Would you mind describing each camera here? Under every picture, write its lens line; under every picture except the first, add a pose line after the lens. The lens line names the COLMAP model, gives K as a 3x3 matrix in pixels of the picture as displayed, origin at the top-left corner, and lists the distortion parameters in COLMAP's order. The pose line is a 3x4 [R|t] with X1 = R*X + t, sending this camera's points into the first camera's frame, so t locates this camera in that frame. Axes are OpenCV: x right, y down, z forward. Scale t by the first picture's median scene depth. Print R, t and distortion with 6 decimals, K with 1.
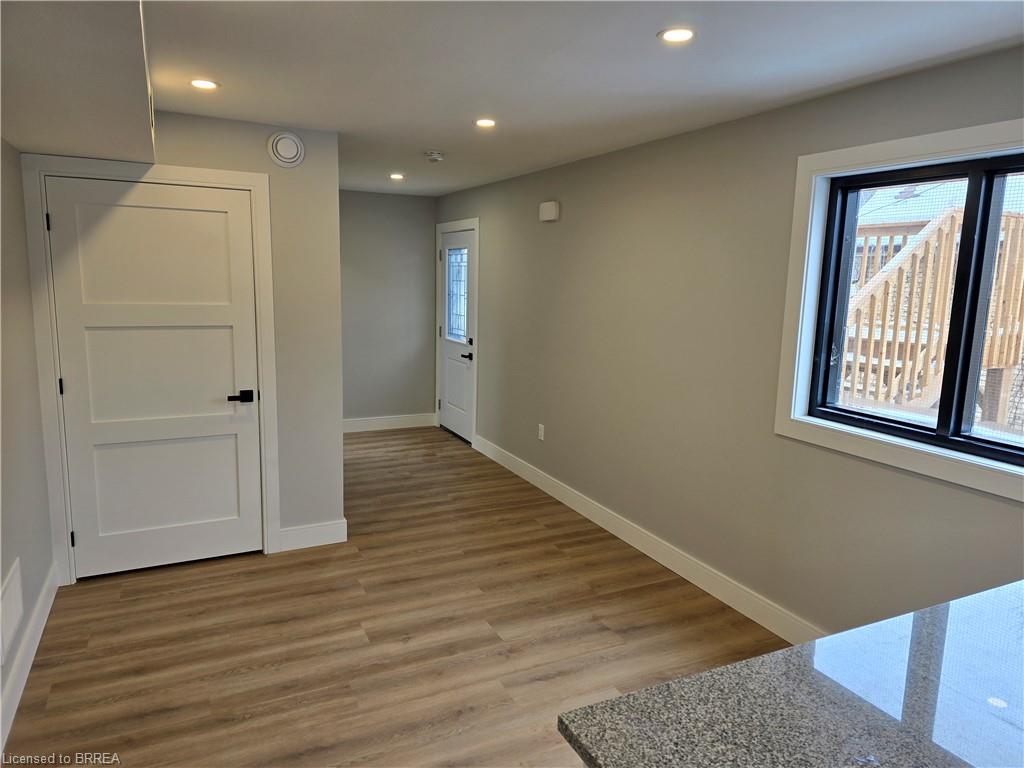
lens RADIAL K [[687.8, 0, 512.0], [0, 687.8, 384.0], [0, 0, 1]] dist [0.041534, -0.000680]
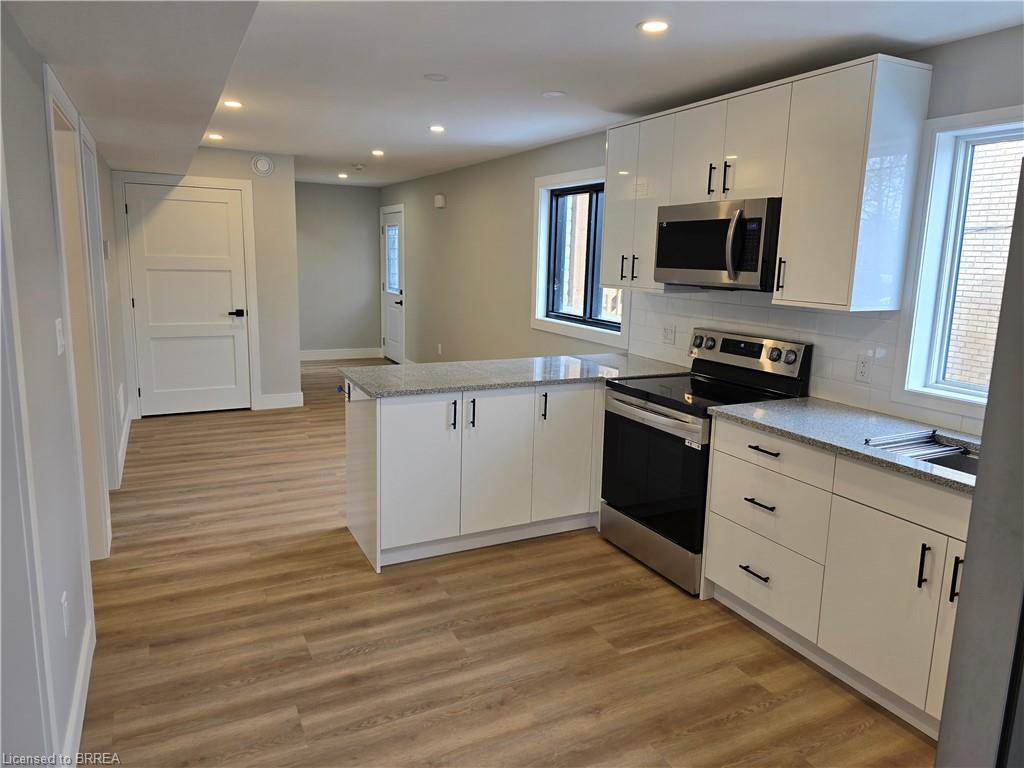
lens RADIAL K [[687.6, 0, 513.9], [0, 687.6, 370.6], [0, 0, 1]] dist [0.063359, -0.002559]
pose [[0.999950, 0.000872, 0.009965, 0.277546], [-0.001001, 0.999915, 0.012965, 0.141739], [-0.009952, -0.012974, 0.999866, -0.727283]]
